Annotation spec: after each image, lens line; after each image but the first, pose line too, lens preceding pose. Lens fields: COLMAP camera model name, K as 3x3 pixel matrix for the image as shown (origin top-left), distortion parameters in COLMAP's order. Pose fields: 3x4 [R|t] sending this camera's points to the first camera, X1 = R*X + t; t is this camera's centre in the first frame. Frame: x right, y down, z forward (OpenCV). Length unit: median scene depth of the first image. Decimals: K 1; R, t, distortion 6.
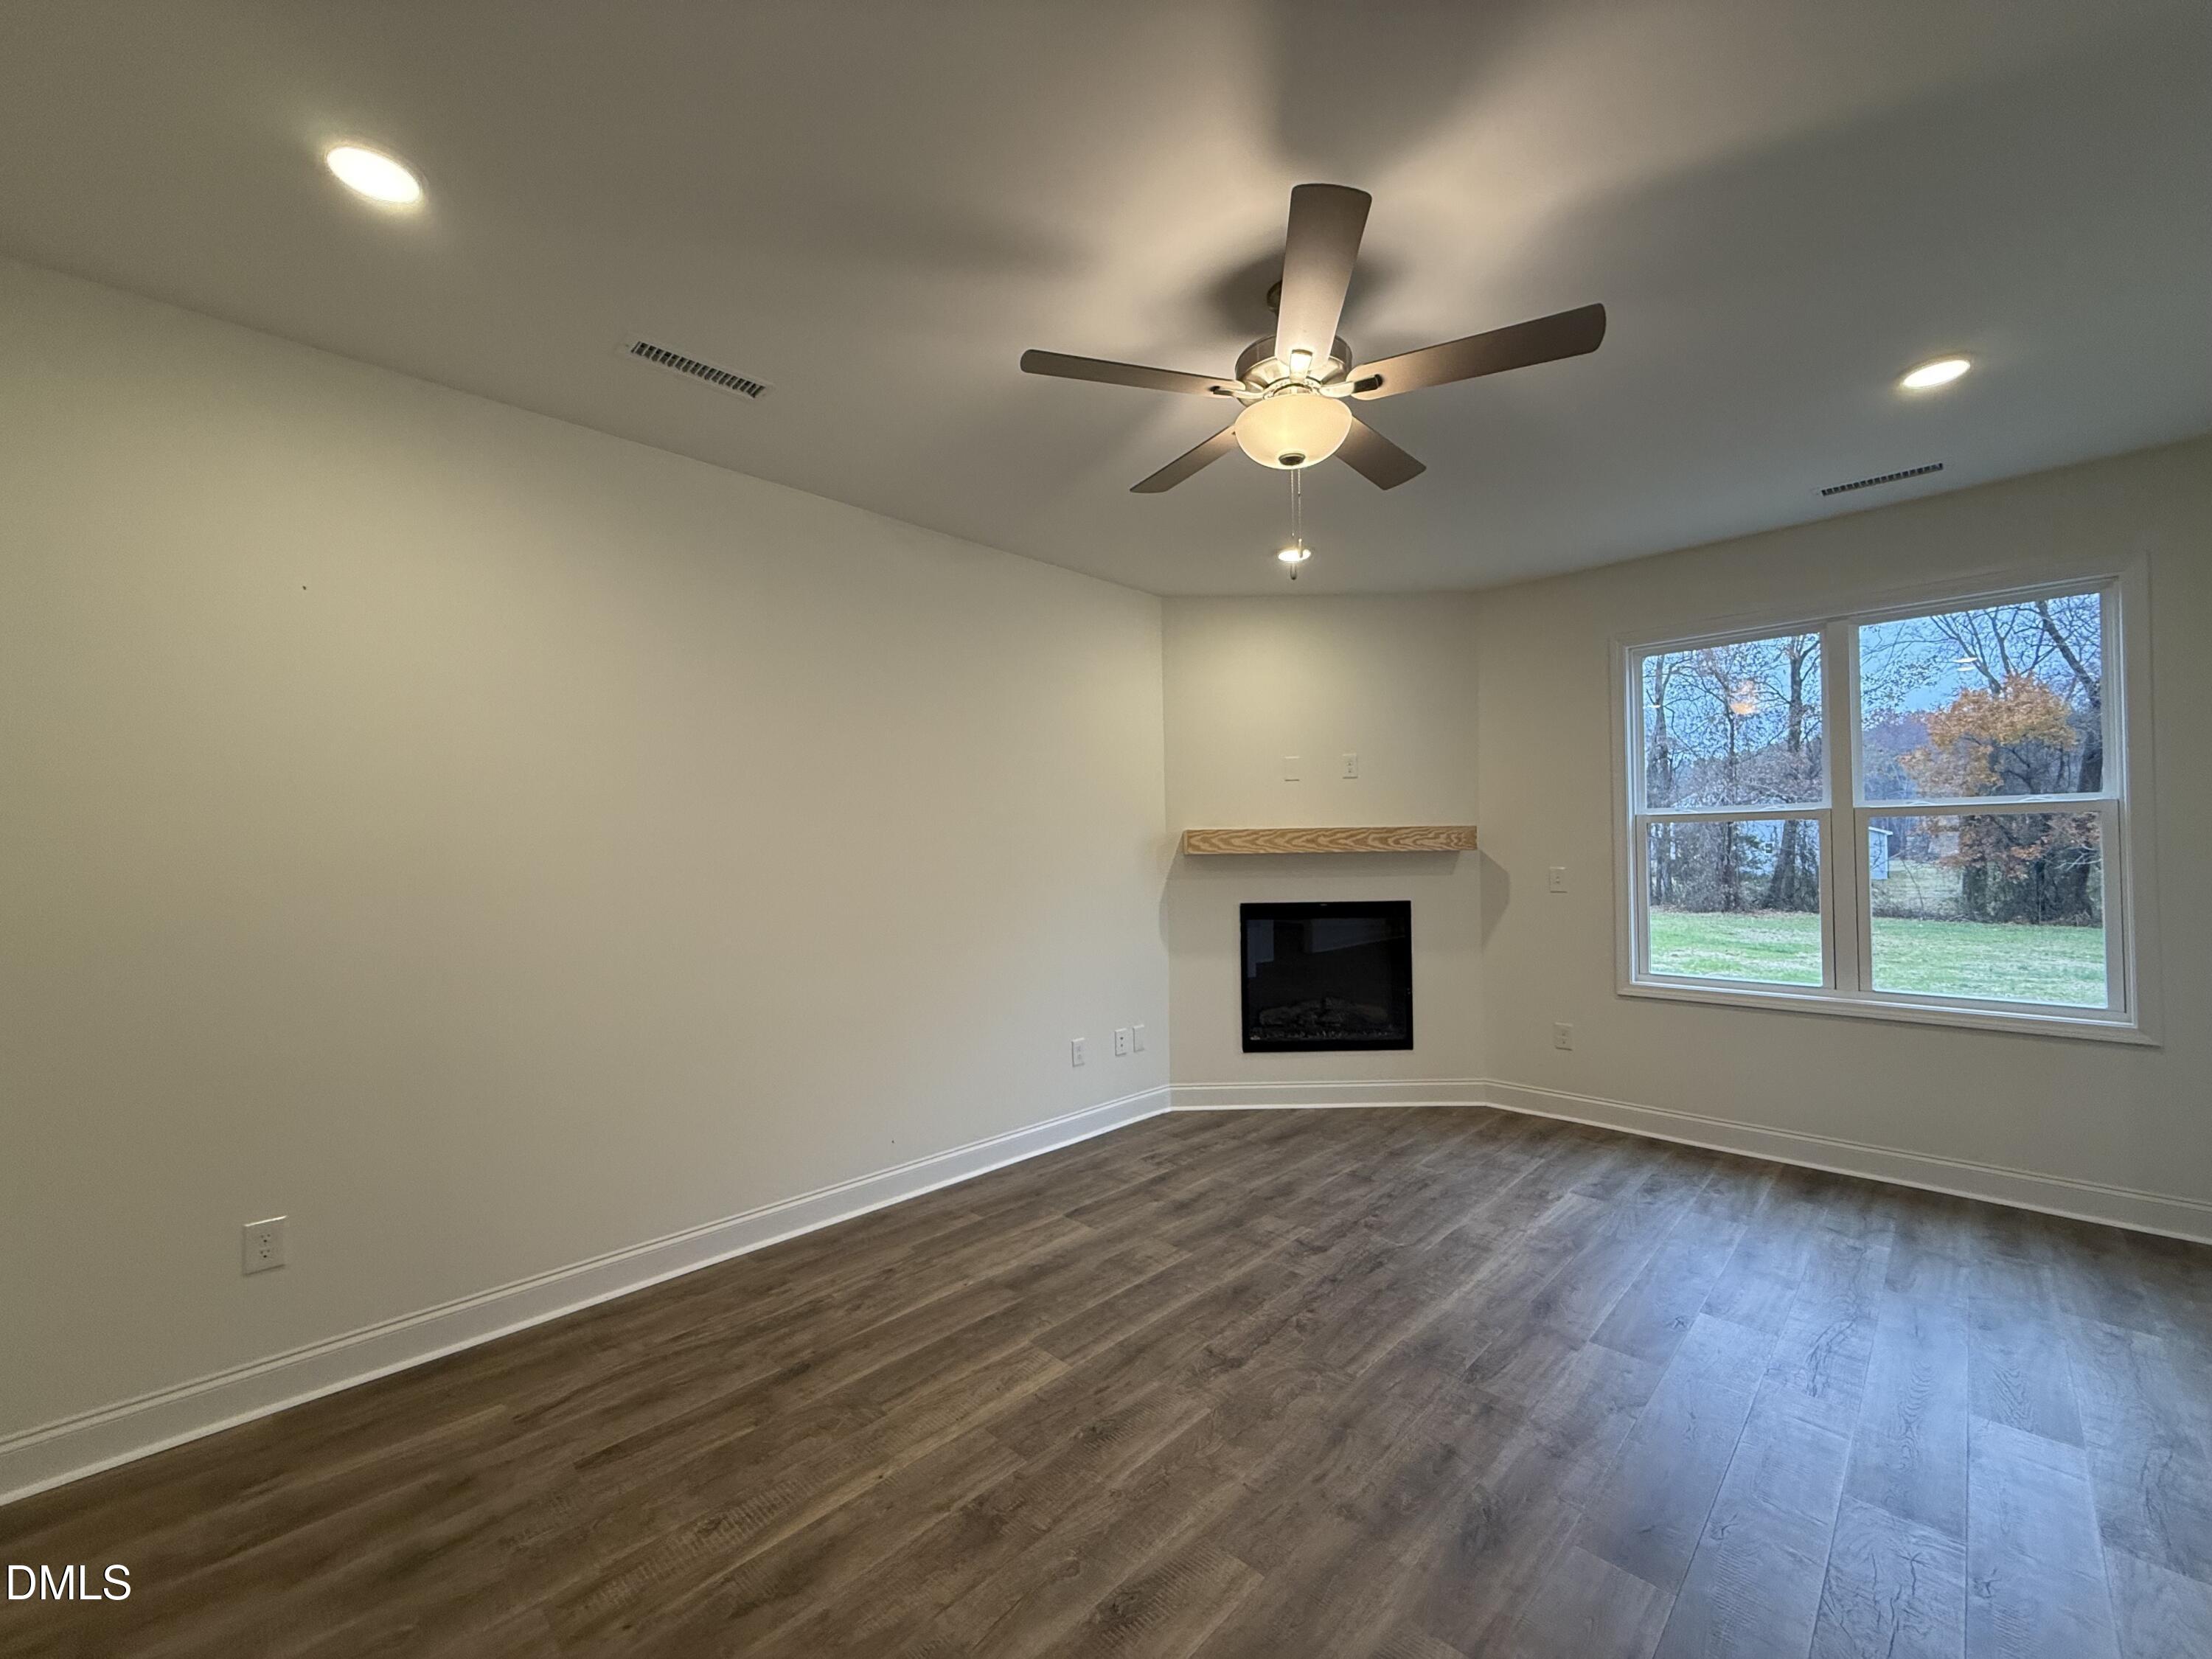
lens RADIAL K [[883.8, 0, 1096.7], [0, 883.8, 834.8], [0, 0, 1]] dist [-0.000116, 0.000181]
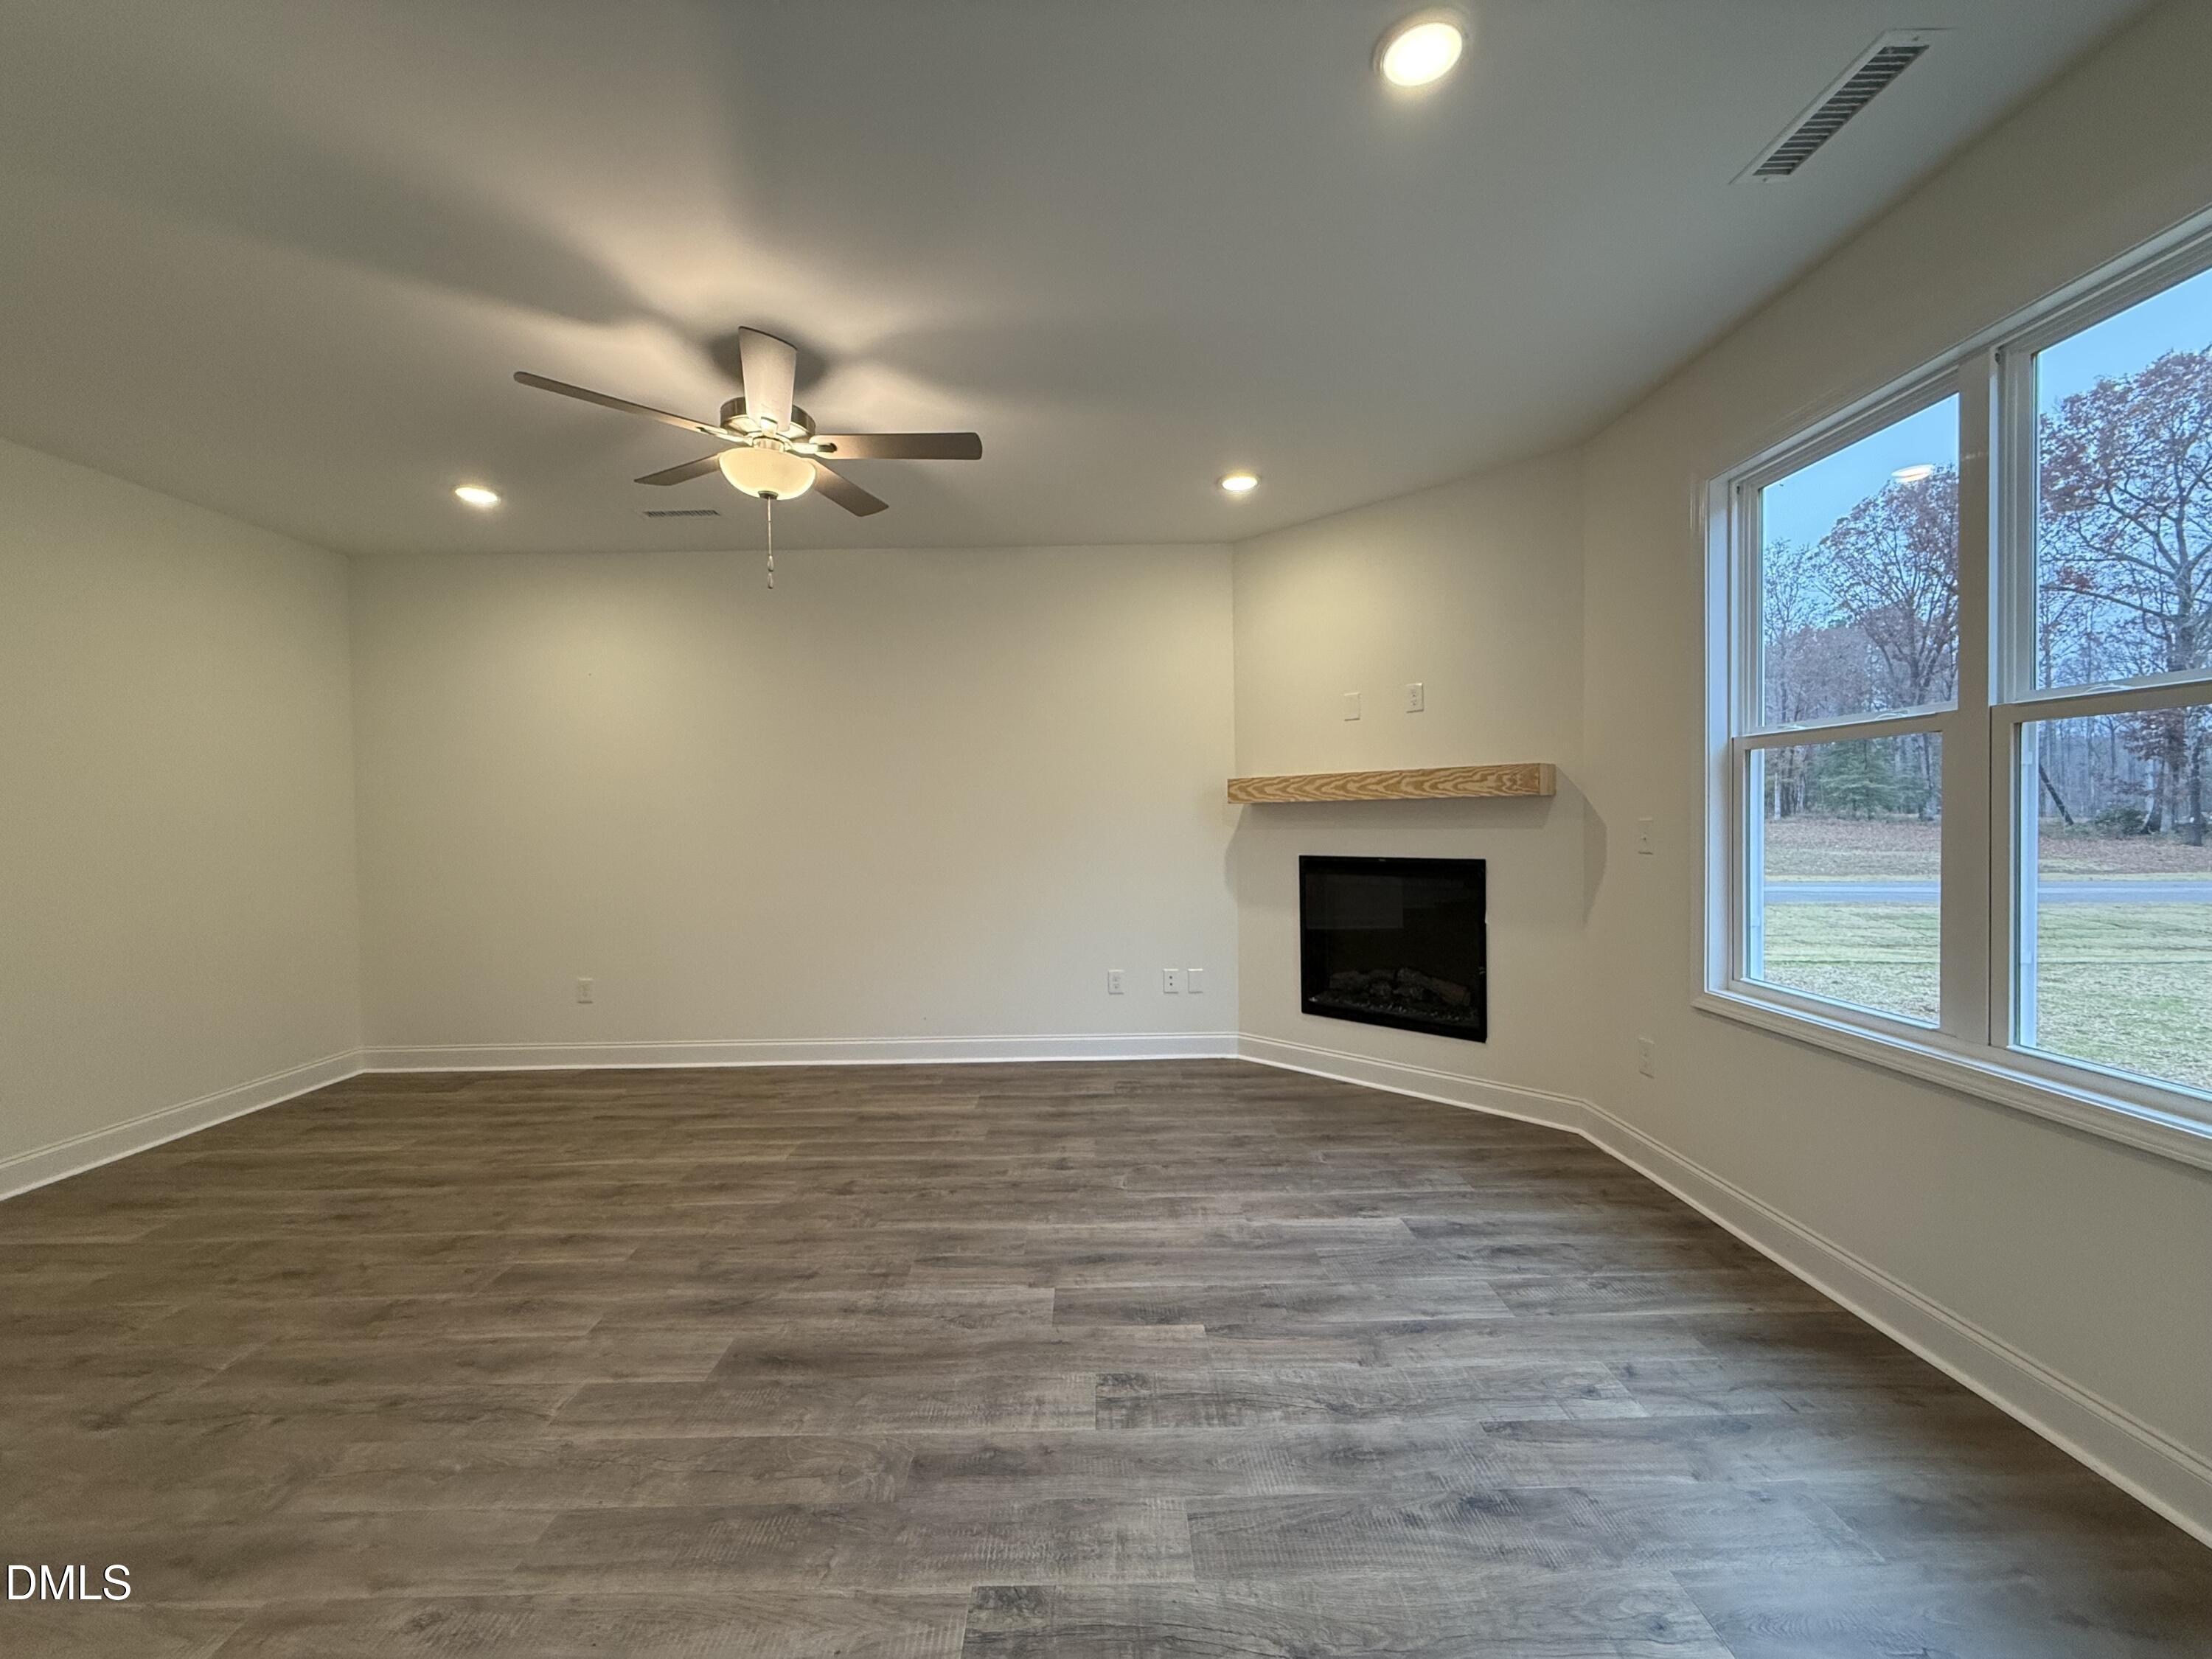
lens RADIAL K [[883.8, 0, 1096.7], [0, 883.8, 834.8], [0, 0, 1]] dist [-0.000116, 0.000181]
pose [[0.705928, 0.017288, -0.708072, 0.866172], [0.019342, 0.998859, 0.043671, 0.013418], [0.708019, -0.044524, 0.704788, 0.238375]]
